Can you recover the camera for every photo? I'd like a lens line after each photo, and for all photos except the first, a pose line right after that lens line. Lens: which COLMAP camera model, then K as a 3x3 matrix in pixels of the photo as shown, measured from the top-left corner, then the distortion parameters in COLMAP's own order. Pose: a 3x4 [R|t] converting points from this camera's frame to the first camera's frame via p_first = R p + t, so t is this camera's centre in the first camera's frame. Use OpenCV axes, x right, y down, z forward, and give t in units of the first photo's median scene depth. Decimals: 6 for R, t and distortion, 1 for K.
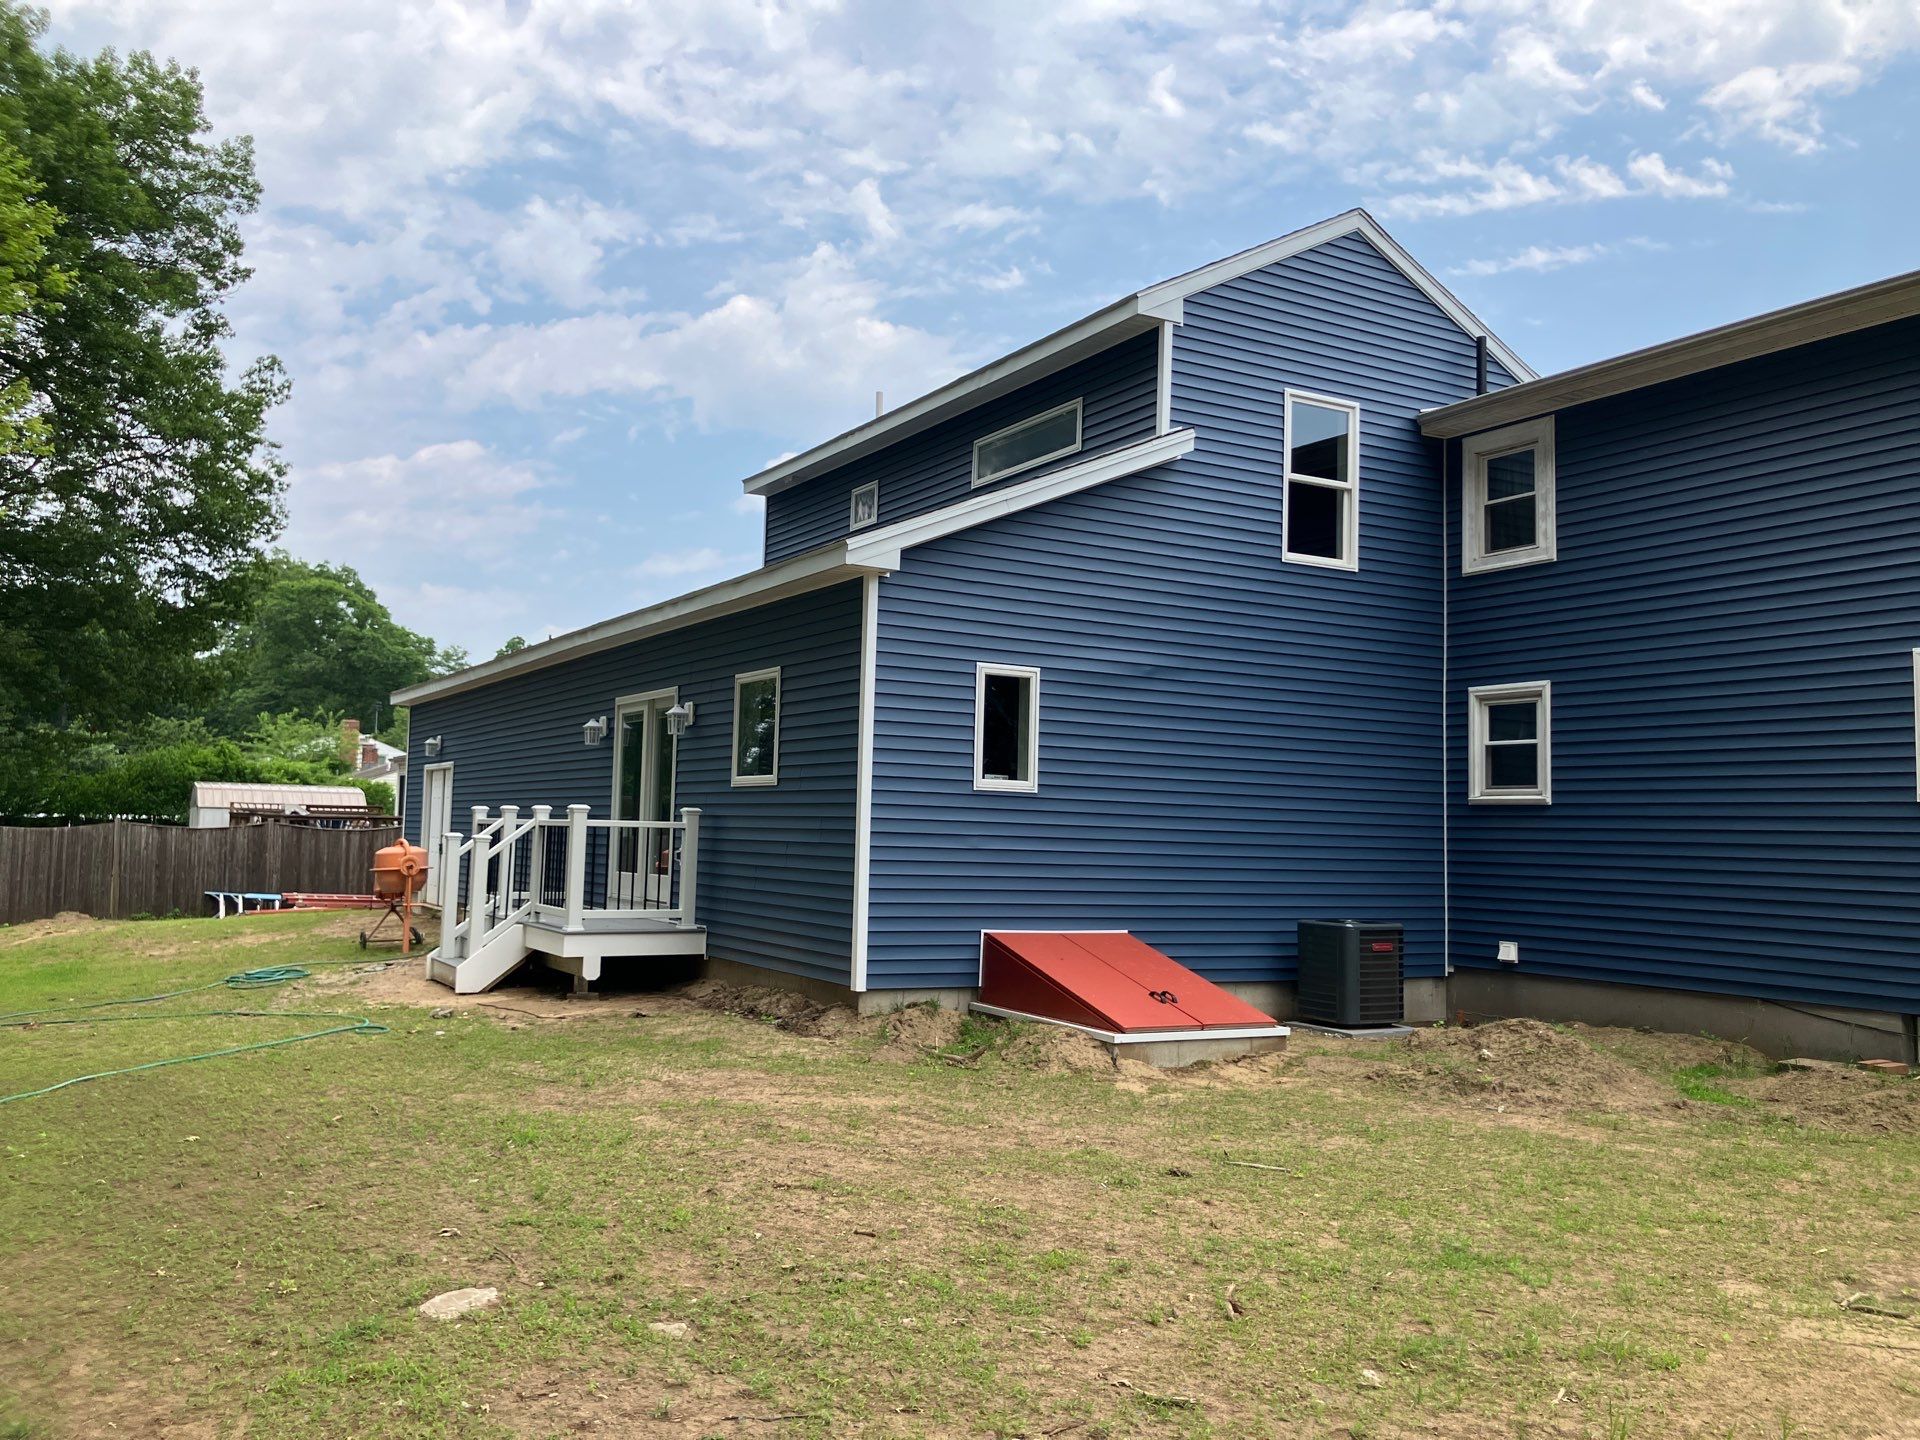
lens RADIAL K [[1593.7, 0, 955.6], [0, 1593.7, 665.5], [0, 0, 1]] dist [-0.044435, 0.138769]
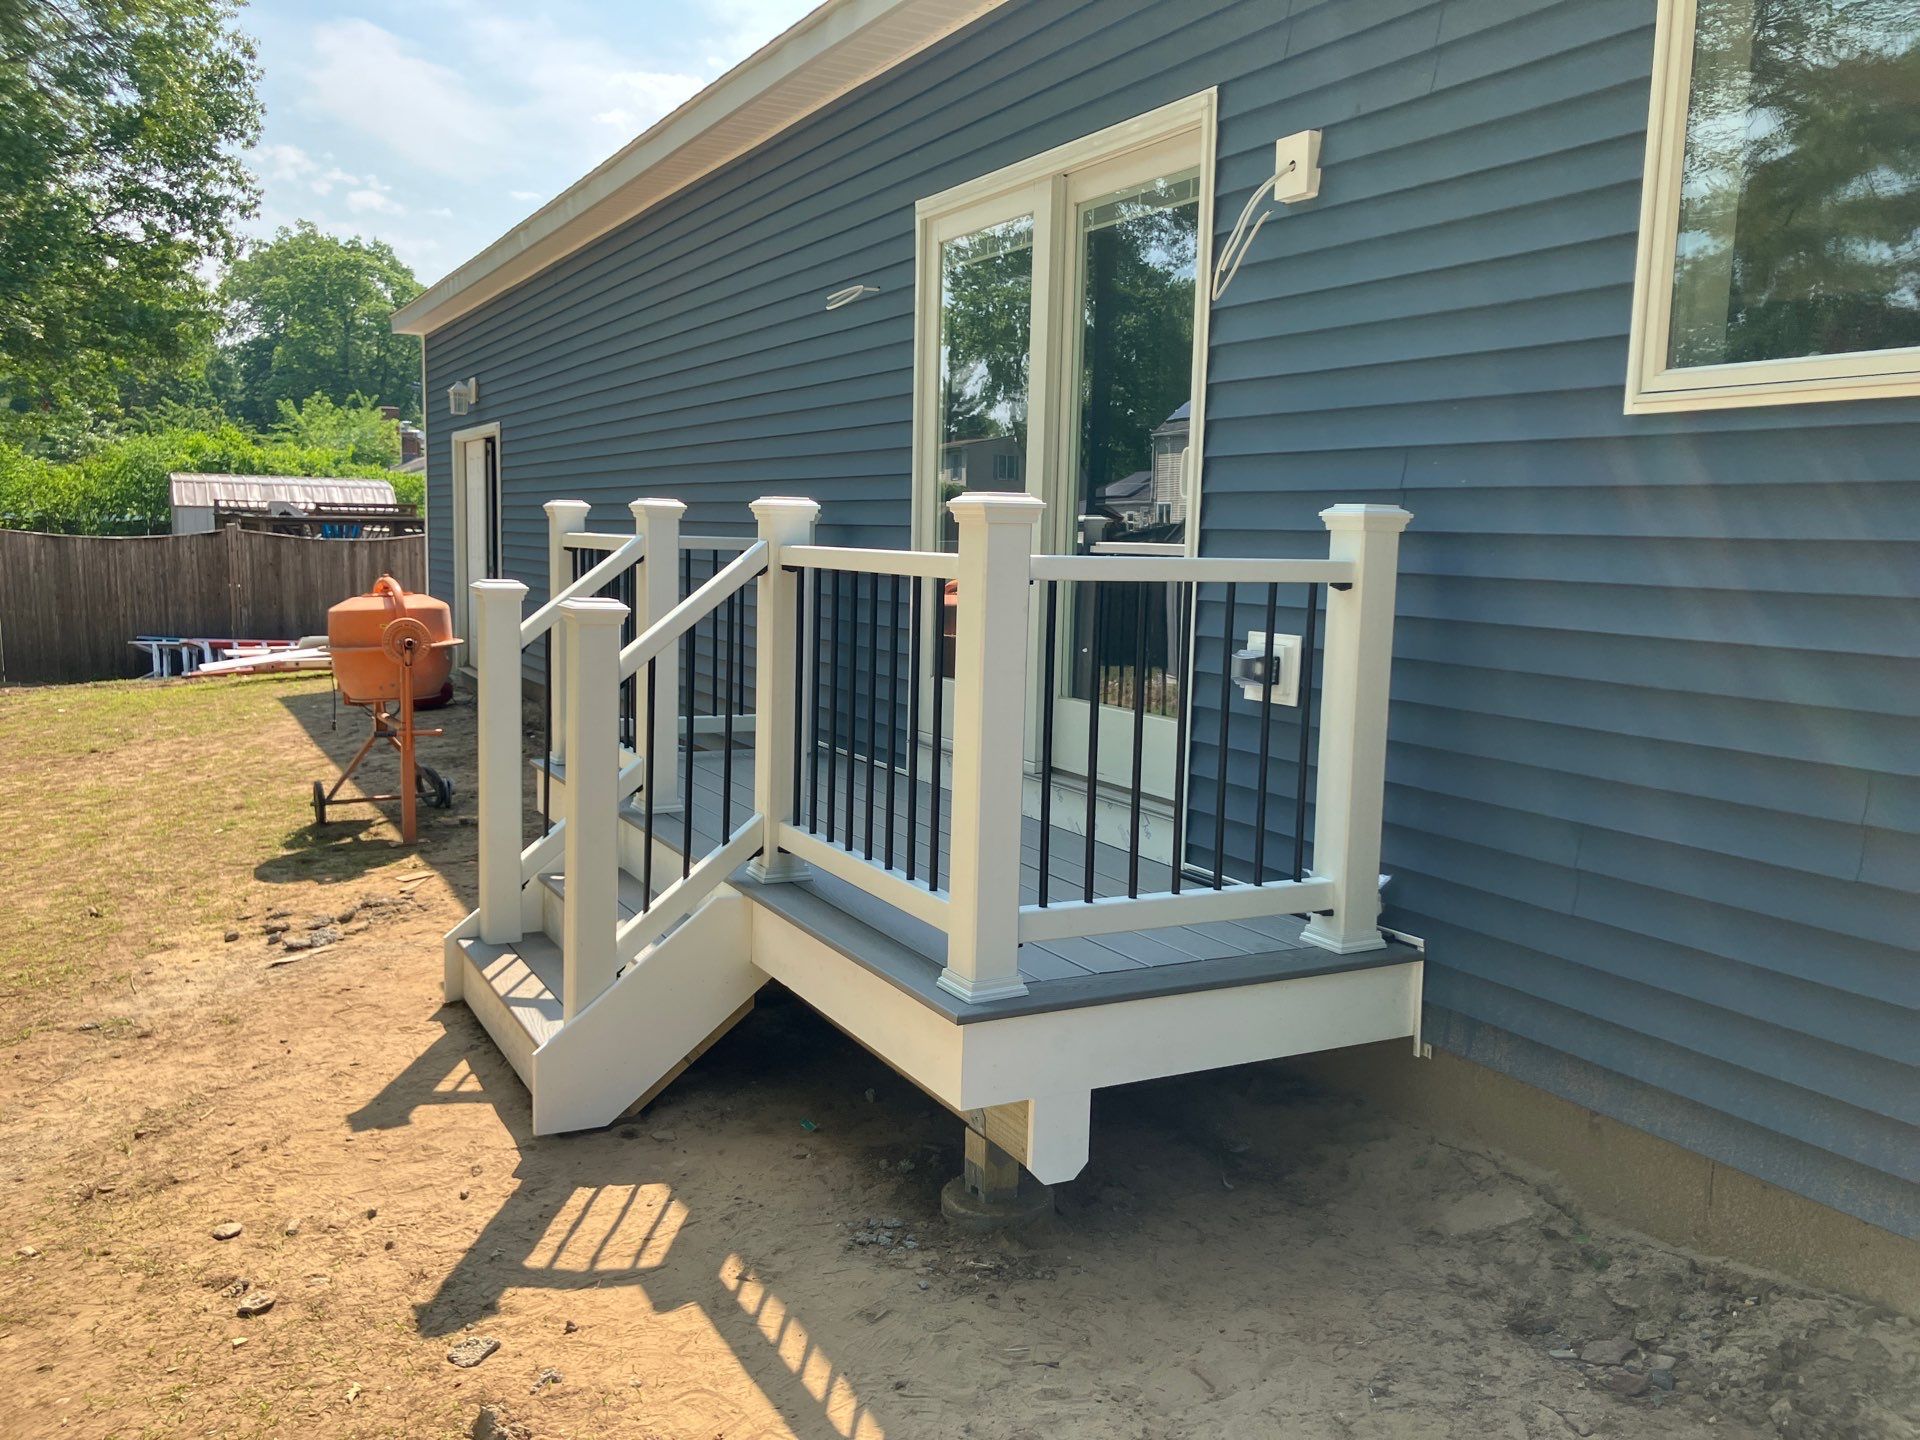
lens RADIAL K [[1554.8, 0, 962.3], [0, 1554.8, 713.8], [0, 0, 1]] dist [0.049410, -0.074602]
pose [[0.999586, 0.003902, -0.028512, -0.175020], [0.002410, 0.975929, 0.218075, 0.051508], [0.028676, -0.218054, 0.975515, 0.567351]]
